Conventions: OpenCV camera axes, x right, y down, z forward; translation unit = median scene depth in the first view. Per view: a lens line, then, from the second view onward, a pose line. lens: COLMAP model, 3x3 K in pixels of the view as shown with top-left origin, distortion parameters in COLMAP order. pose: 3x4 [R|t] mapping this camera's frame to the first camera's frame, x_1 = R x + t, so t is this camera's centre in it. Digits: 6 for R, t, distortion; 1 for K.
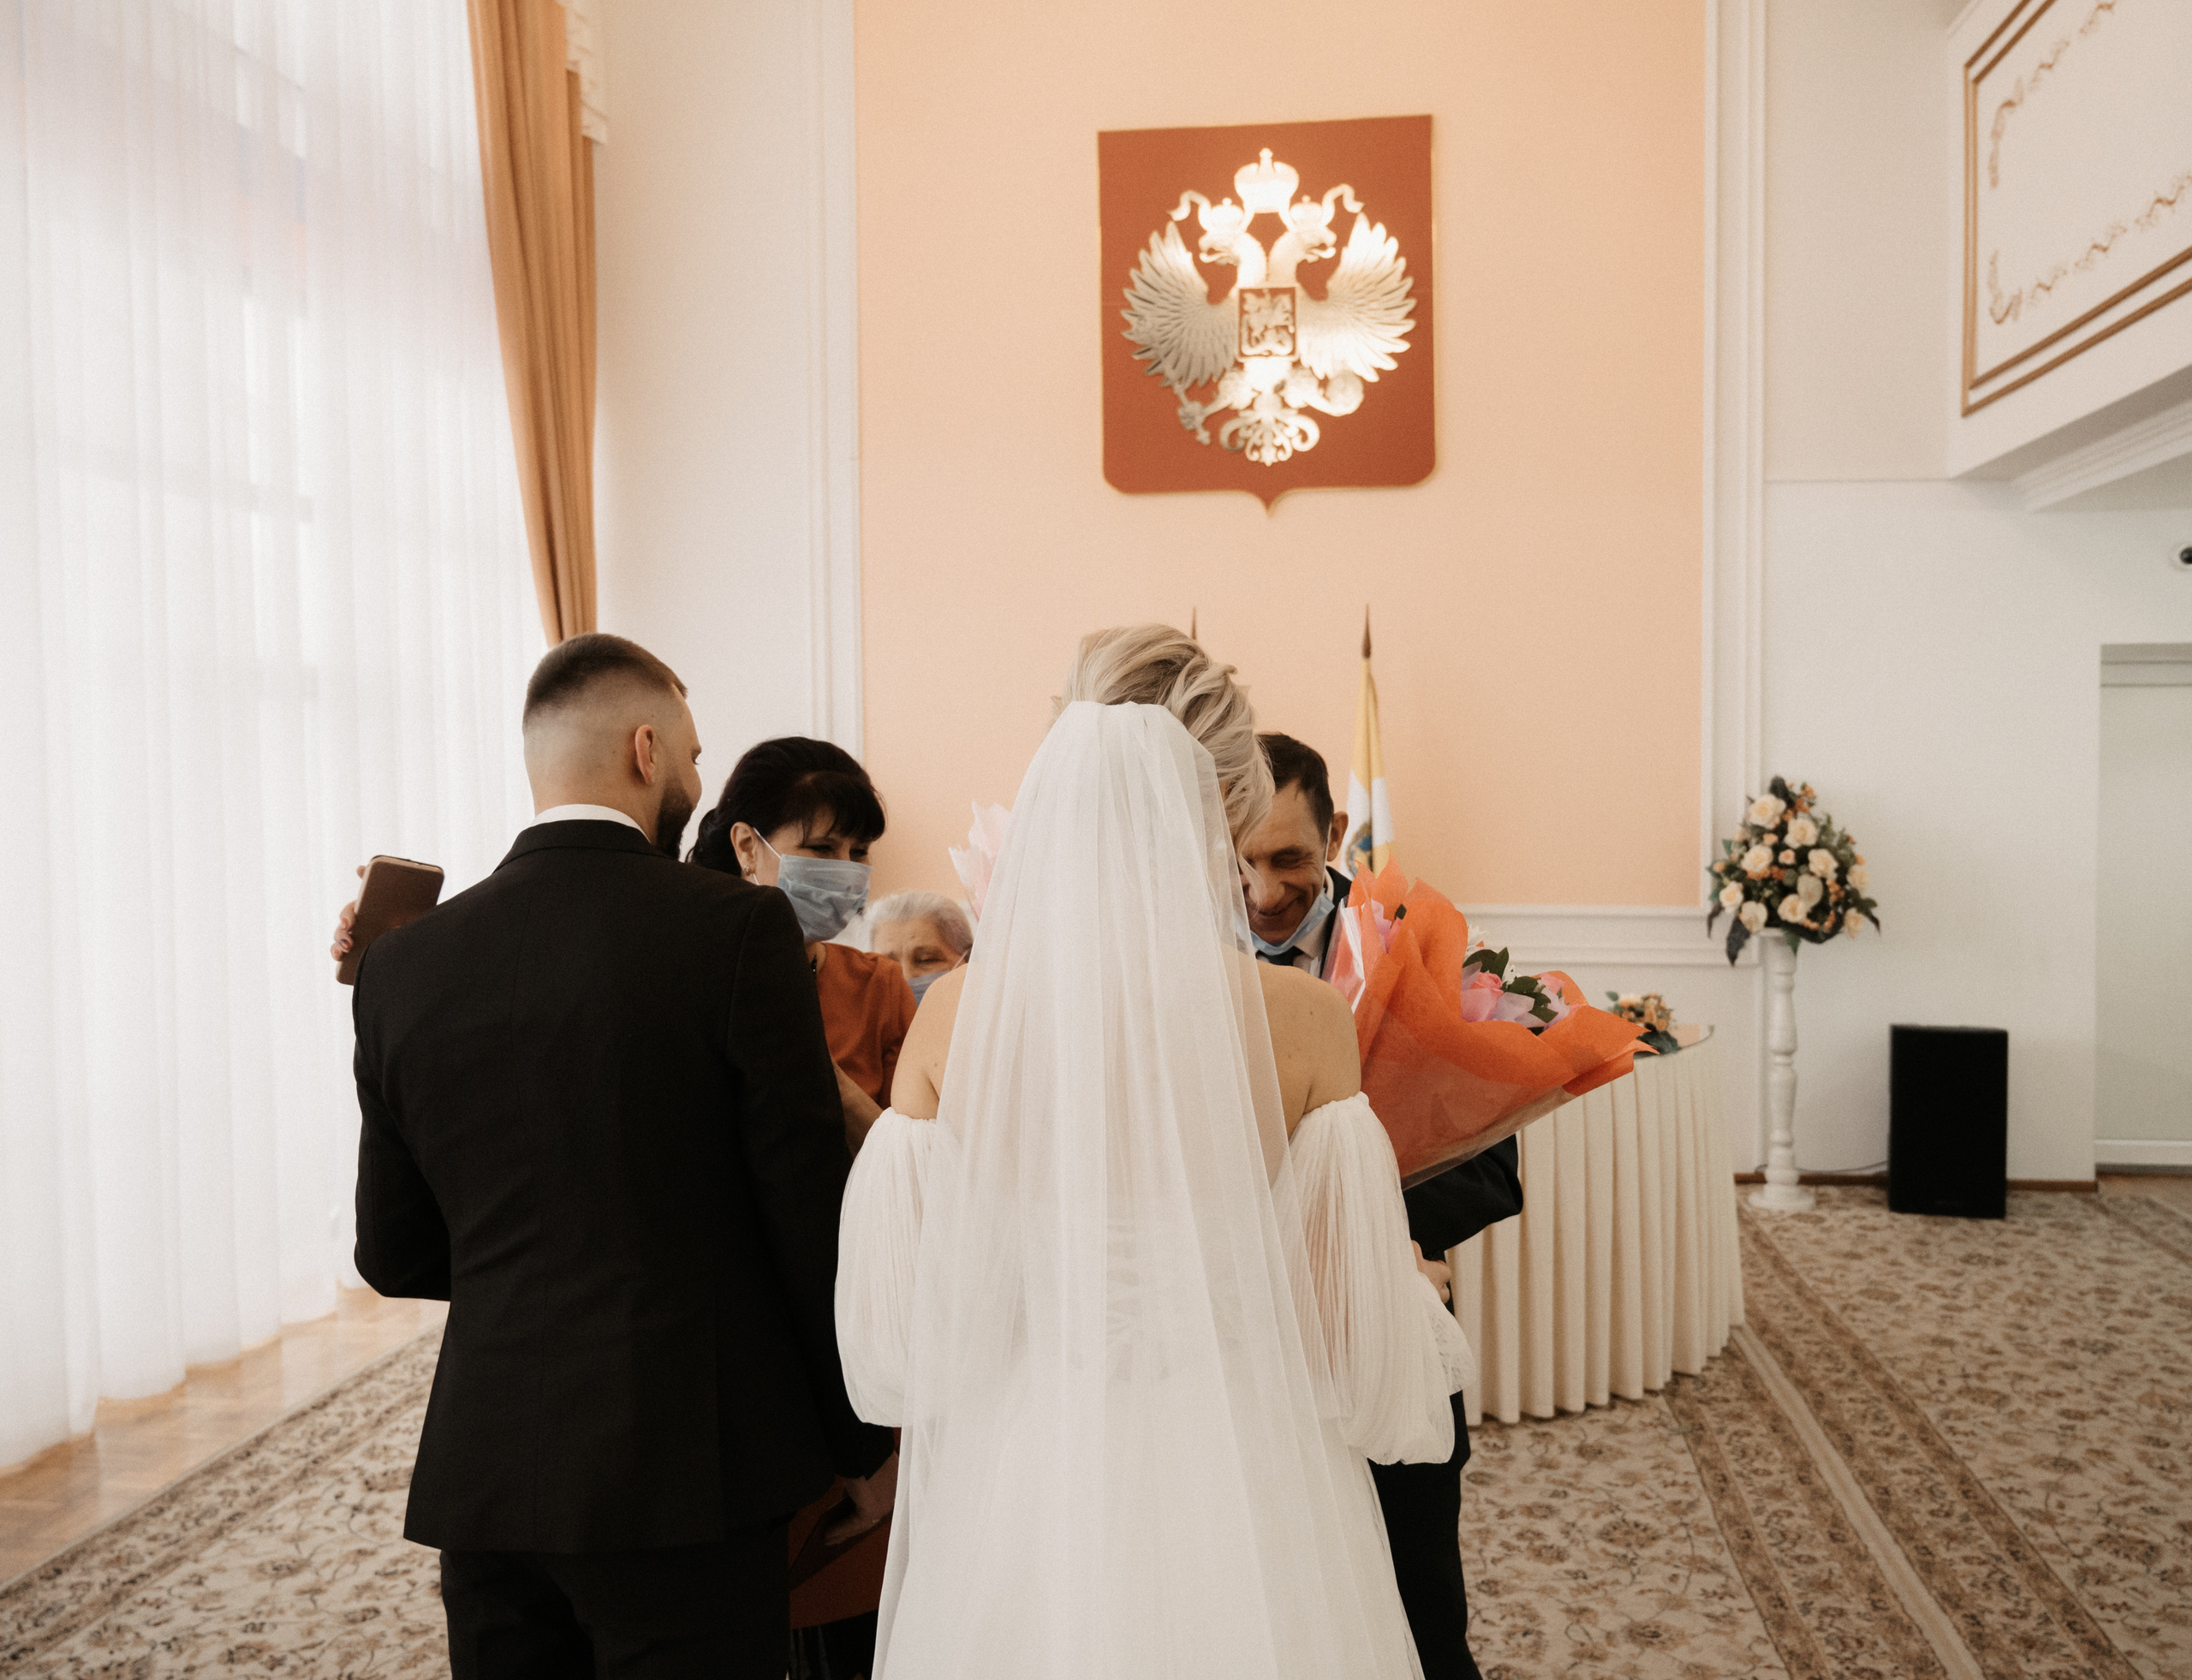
lens RADIAL K [[1849.5, 0, 1154.0], [0, 1849.5, 823.3], [0, 0, 1]] dist [-0.003202, 0.001749]
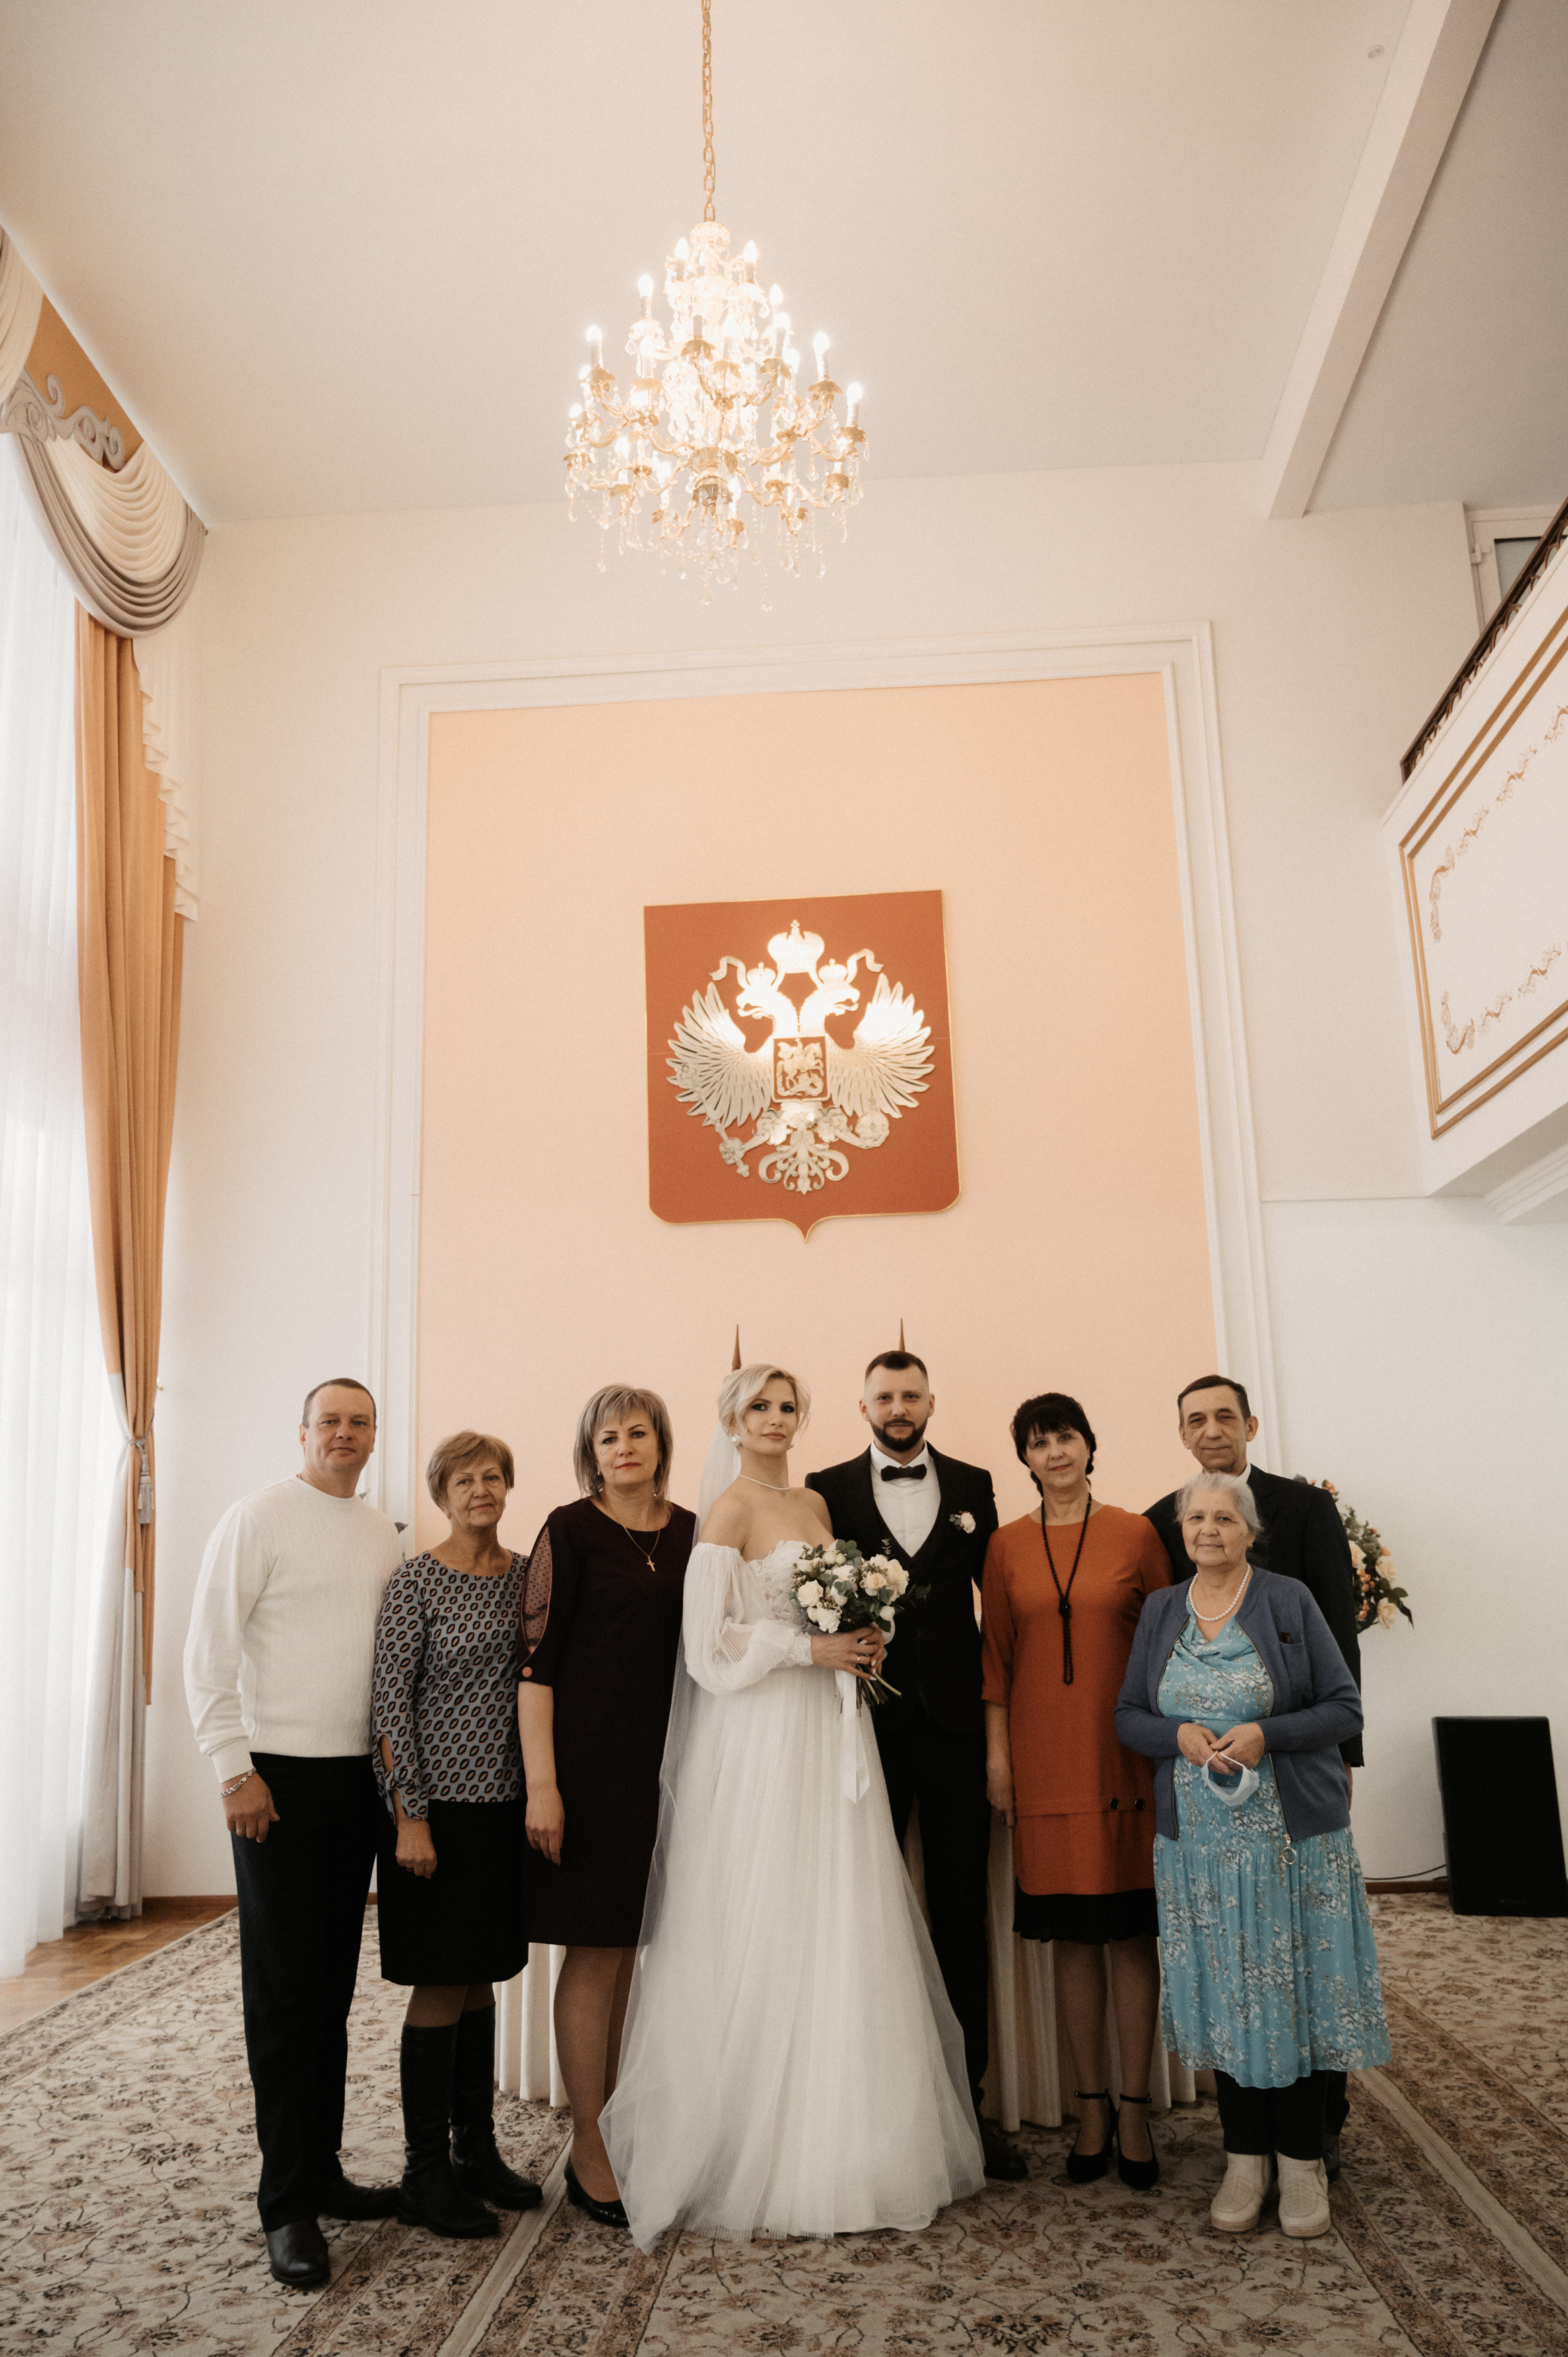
lens RADIAL K [[1721.1, 0, 783.4], [0, 1721.1, 1187.1], [0, 0, 1]] dist [-0.006881, -0.000496]
pose [[0.998574, -0.009421, 0.052542, -0.002928], [0.022327, 0.967780, -0.250806, 0.057818], [-0.048486, 0.251621, 0.966610, 0.037757]]
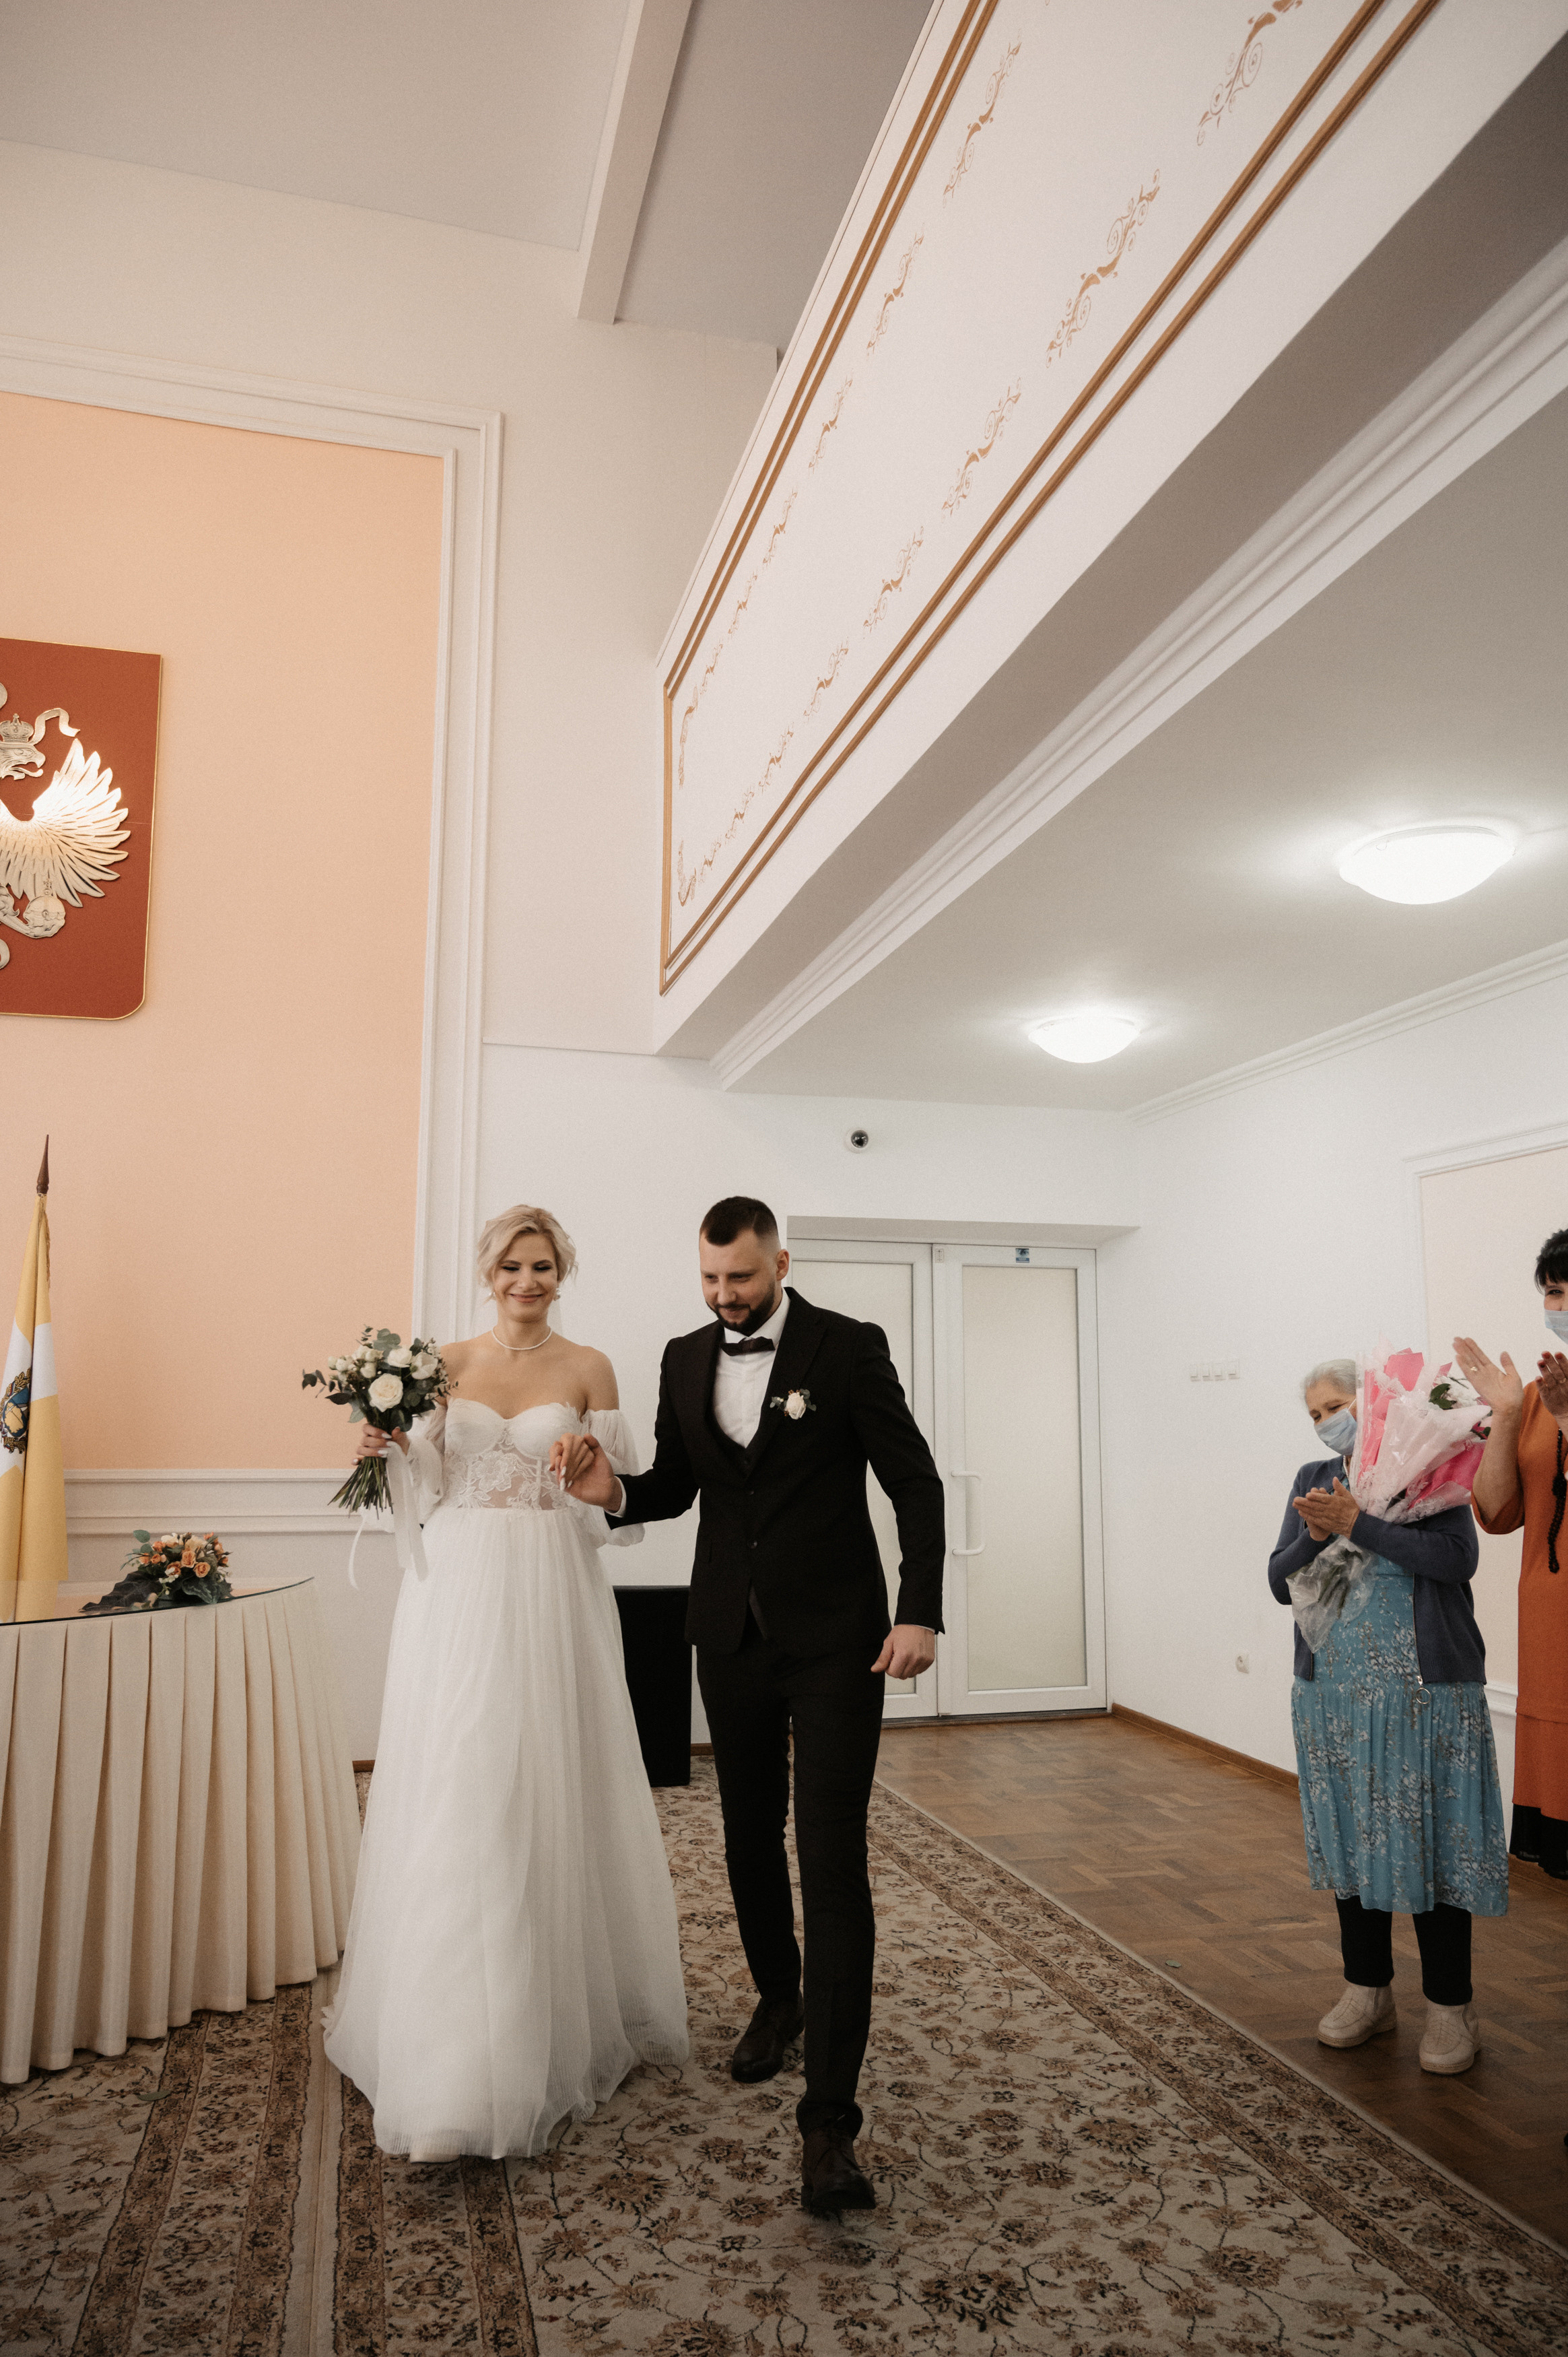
lens RADIAL K [[1584.7, 0, 796.6], [0, 1584.7, 1178.4], [0, 0, 1]] dist [-0.009512, 0.001563]
pose [[0.929969, 0.059064, 0.362864, 0.192084], [0.006937, 0.984015, -0.177949, 0.048344], [-0.367574, 0.168004, 0.914694, 0.161719]]
